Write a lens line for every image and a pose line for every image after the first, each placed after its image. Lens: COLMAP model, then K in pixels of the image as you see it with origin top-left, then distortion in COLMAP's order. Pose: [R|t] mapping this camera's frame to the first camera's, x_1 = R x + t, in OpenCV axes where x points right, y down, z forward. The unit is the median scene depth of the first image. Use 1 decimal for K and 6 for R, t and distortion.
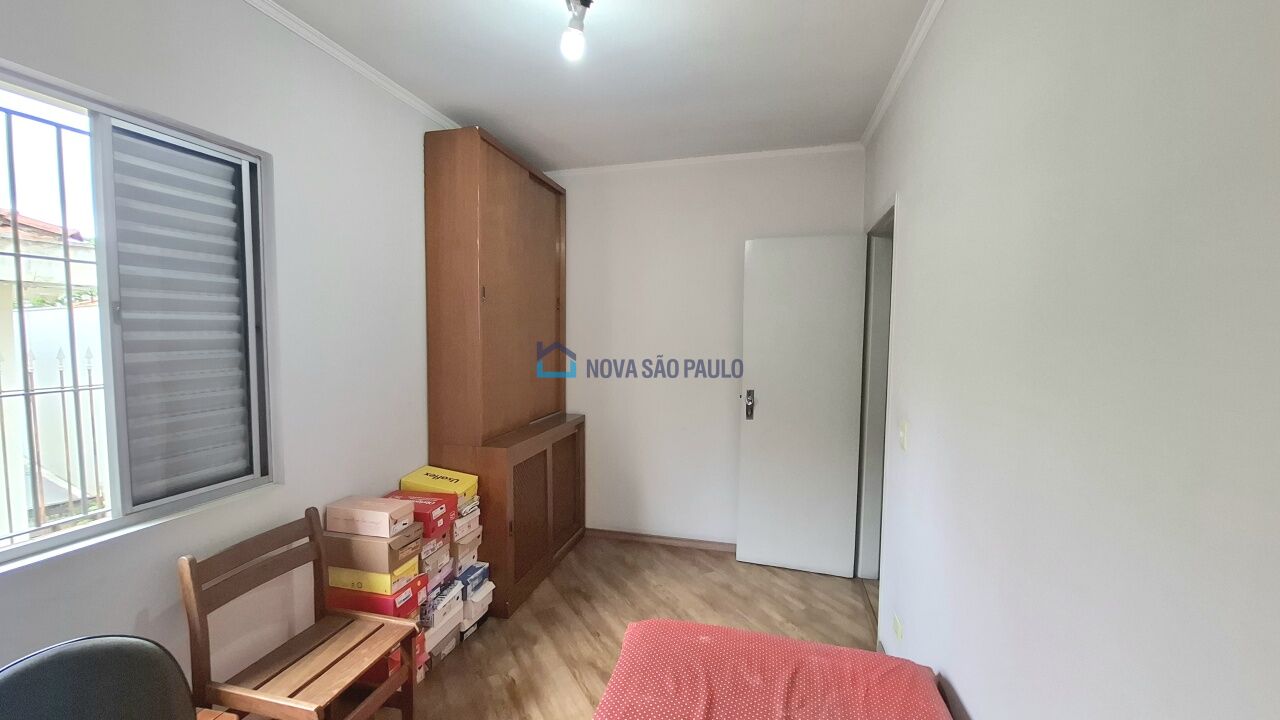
lens RADIAL K [[500.7, 0, 635.1], [0, 500.7, 359.1], [0, 0, 1]] dist [-0.000114, 0.000042]
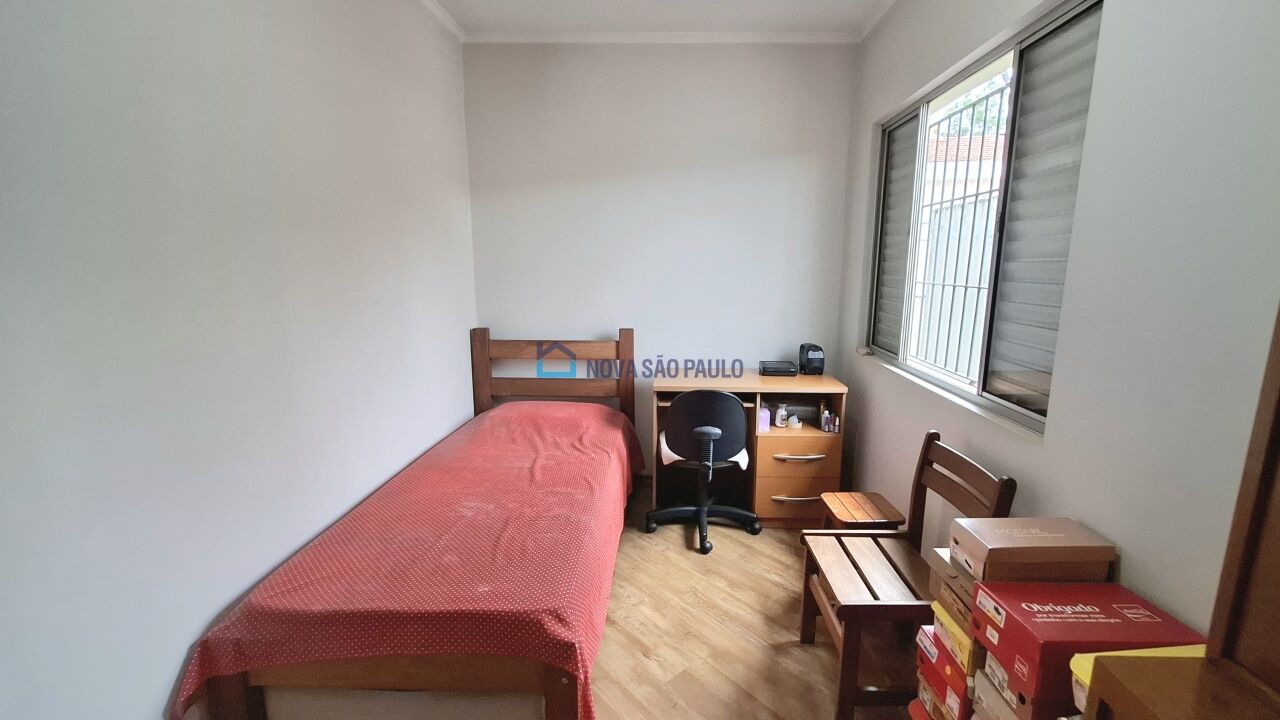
lens RADIAL K [[533.4, 0, 642.4], [0, 533.4, 367.9], [0, 0, 1]] dist [-0.002997, -0.000063]
pose [[-0.970807, 0.036856, -0.237013, 0.032454], [-0.022675, 0.969598, 0.243652, -0.025260], [0.238787, 0.241913, -0.940457, 1.146753]]
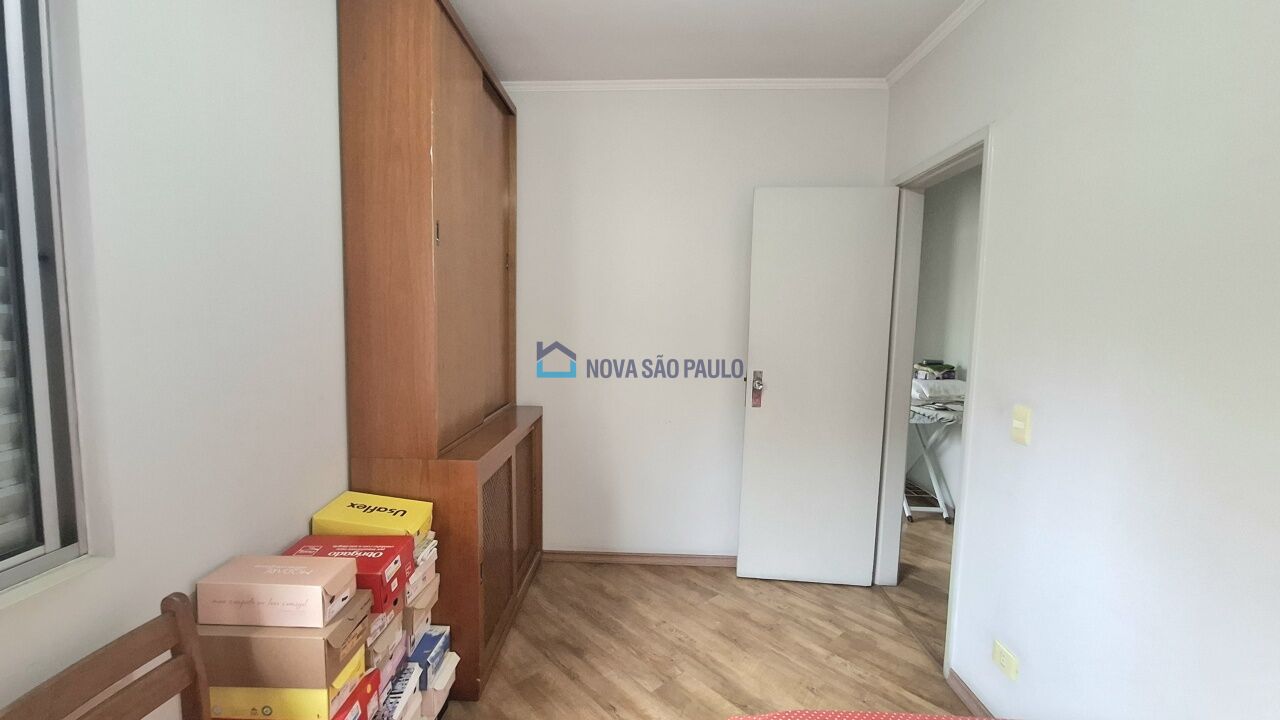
lens RADIAL K [[527.9, 0, 622.6], [0, 527.9, 360.1], [0, 0, 1]] dist [-0.000317, 0.000176]
pose [[0.977641, -0.007406, 0.210148, -0.210427], [0.000345, 0.999435, 0.033616, 0.016095], [-0.210279, -0.032792, 0.977091, 0.251287]]
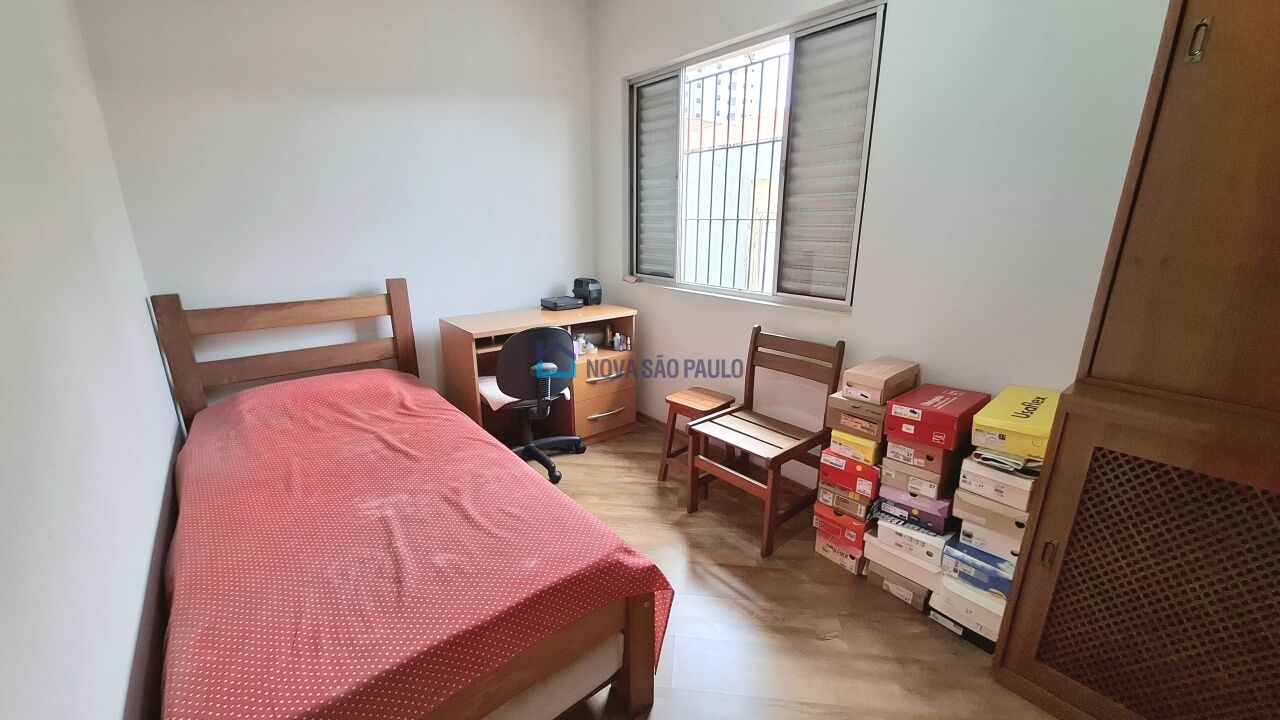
lens RADIAL K [[500.7, 0, 635.1], [0, 500.7, 359.1], [0, 0, 1]] dist [-0.000114, 0.000042]
pose [[-0.583493, 0.213280, -0.783612, 0.352632], [-0.050739, 0.953440, 0.297285, 0.023967], [0.810531, 0.213224, -0.545504, 0.909350]]
